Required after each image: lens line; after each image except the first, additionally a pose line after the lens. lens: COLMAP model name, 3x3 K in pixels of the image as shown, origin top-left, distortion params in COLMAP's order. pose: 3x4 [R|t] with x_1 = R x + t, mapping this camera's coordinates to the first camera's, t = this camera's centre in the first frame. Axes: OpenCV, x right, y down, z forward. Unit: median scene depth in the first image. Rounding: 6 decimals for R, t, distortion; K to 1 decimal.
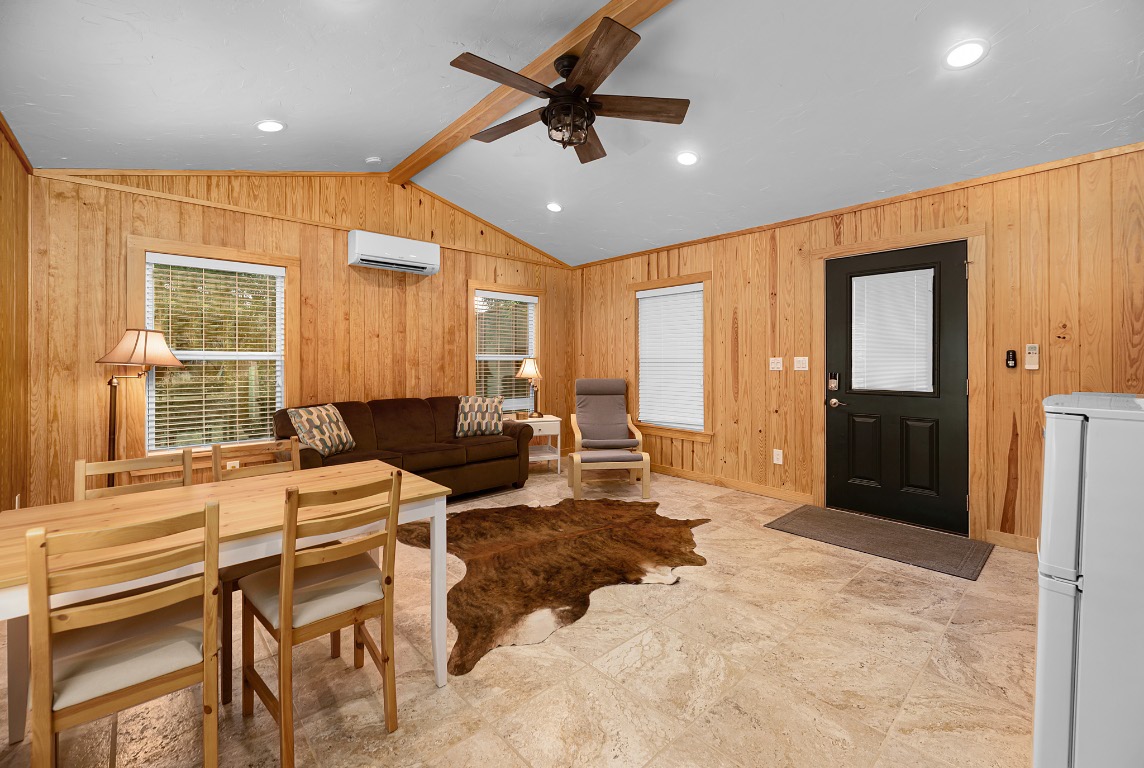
lens RADIAL K [[474.1, 0, 571.2], [0, 474.1, 362.0], [0, 0, 1]] dist [0.000615, 0.000486]
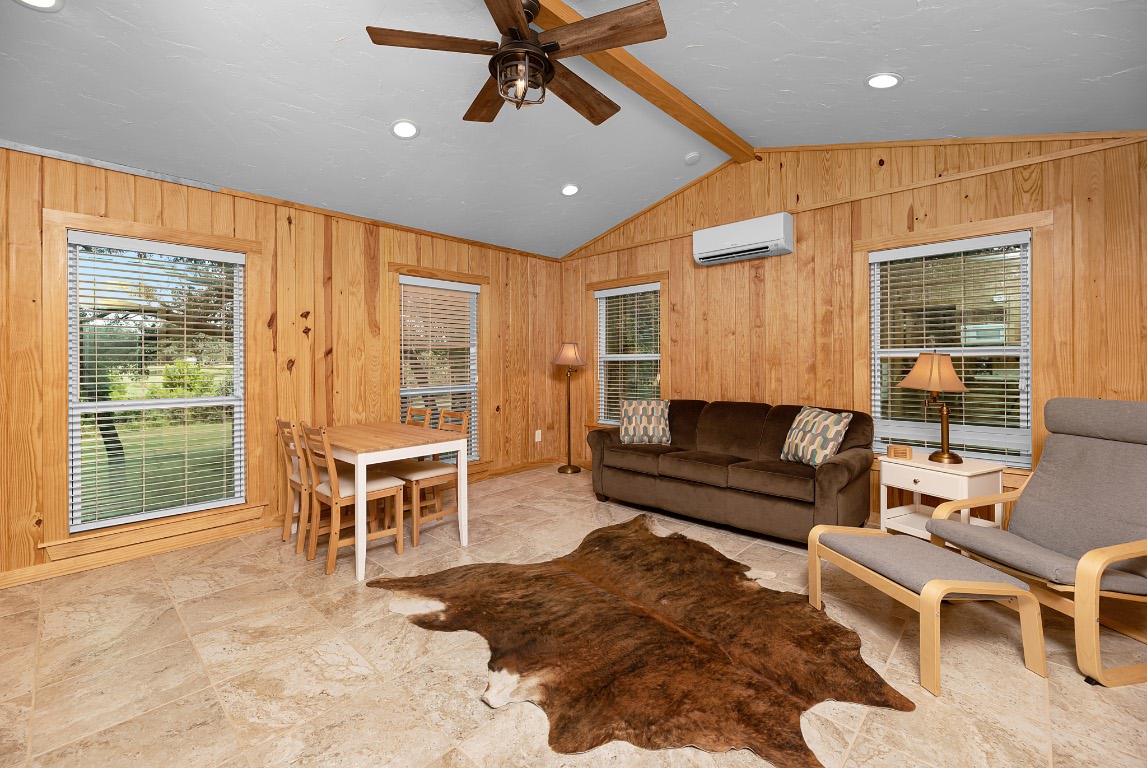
lens RADIAL K [[475.4, 0, 572.7], [0, 475.4, 362.0], [0, 0, 1]] dist [0.000615, 0.000486]
pose [[0.086635, 0.000065, -0.996240, 0.631756], [0.005262, 0.999986, 0.000523, -0.000642], [0.996226, -0.005288, 0.086634, 0.765432]]
